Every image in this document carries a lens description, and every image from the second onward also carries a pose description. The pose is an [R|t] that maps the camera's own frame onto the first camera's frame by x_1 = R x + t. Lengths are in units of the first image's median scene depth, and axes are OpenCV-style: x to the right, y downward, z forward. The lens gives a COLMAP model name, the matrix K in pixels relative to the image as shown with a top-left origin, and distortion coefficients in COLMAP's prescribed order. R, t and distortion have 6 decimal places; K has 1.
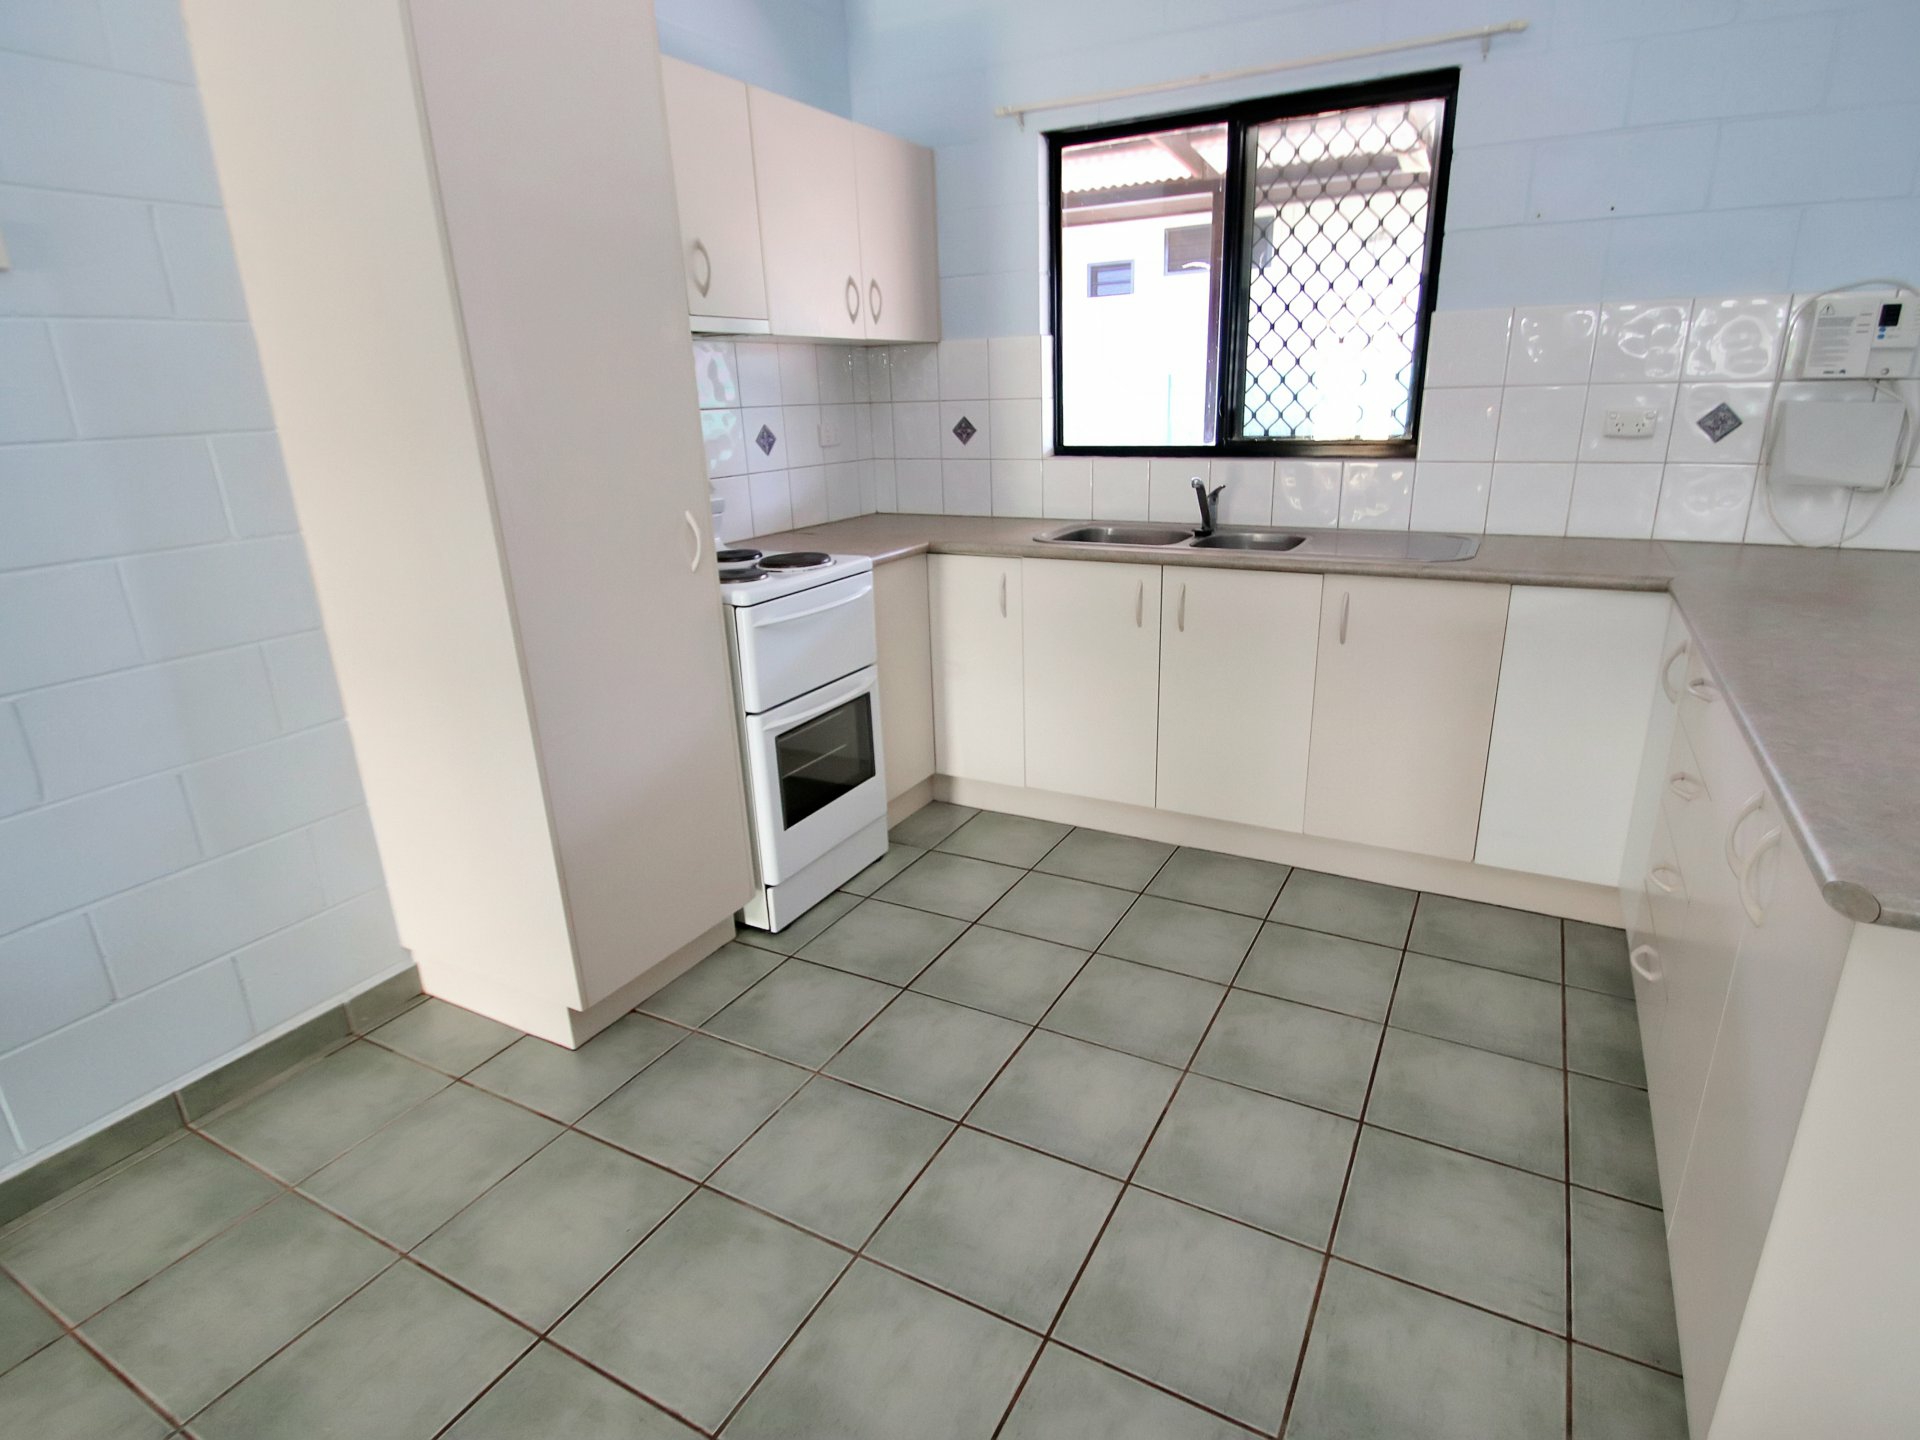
lens RADIAL K [[1015.0, 0, 960.0], [0, 1015.0, 720.0], [0, 0, 1]] dist [-0.000571, -0.009214]
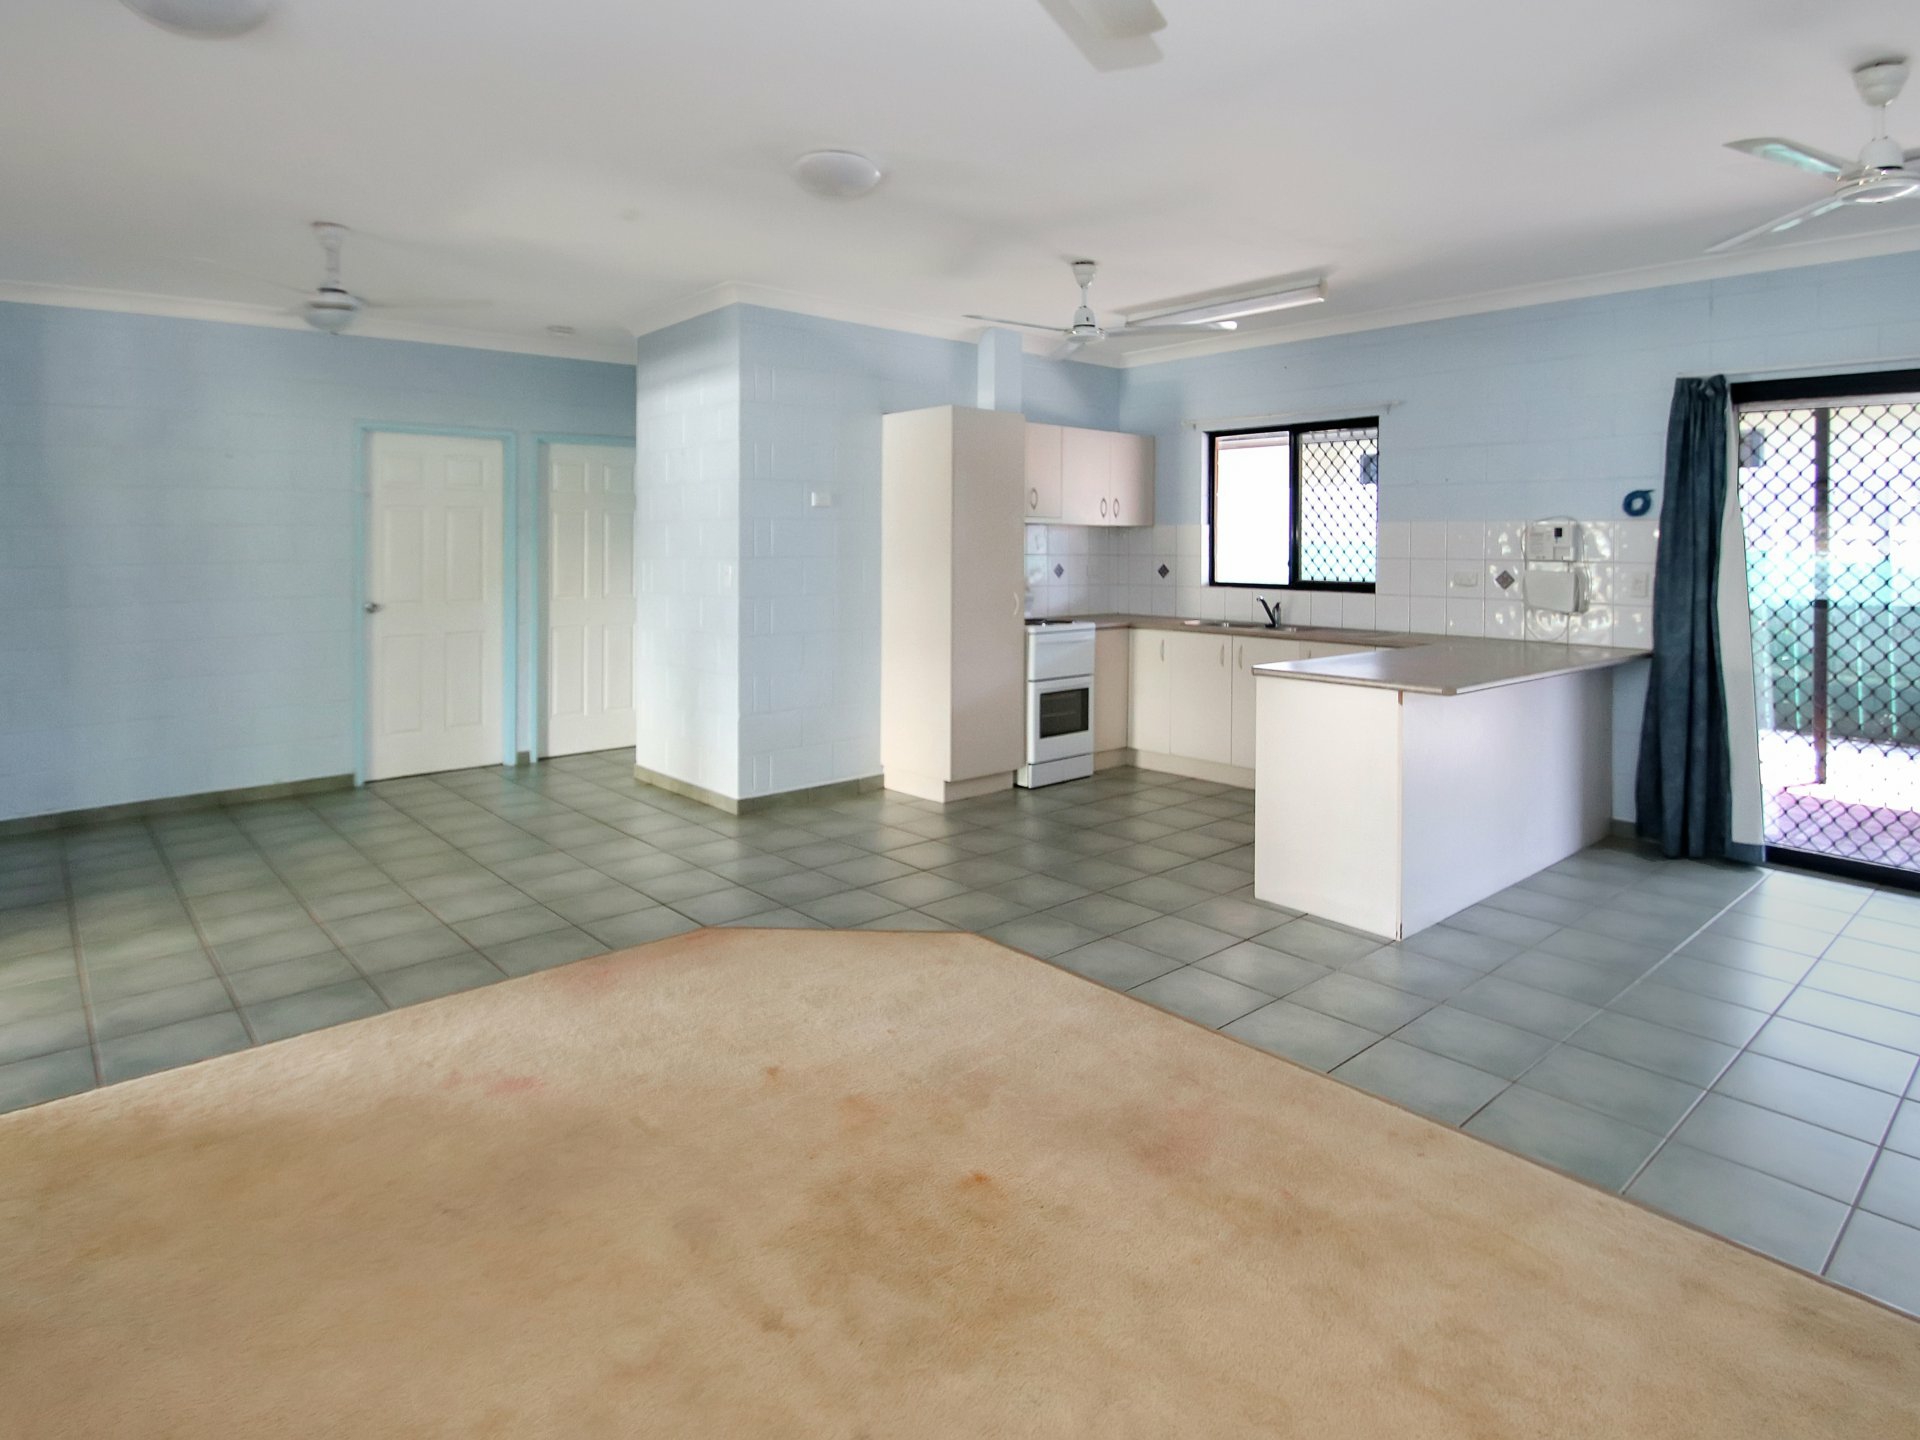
lens RADIAL K [[874.5, 0, 960.0], [0, 874.5, 720.0], [0, 0, 1]] dist [0.000190, -0.000020]
pose [[0.943228, 0.097919, -0.317384, 0.233230], [-0.133342, 0.986807, -0.091827, 0.232222], [0.304205, 0.128934, 0.943841, -0.761364]]
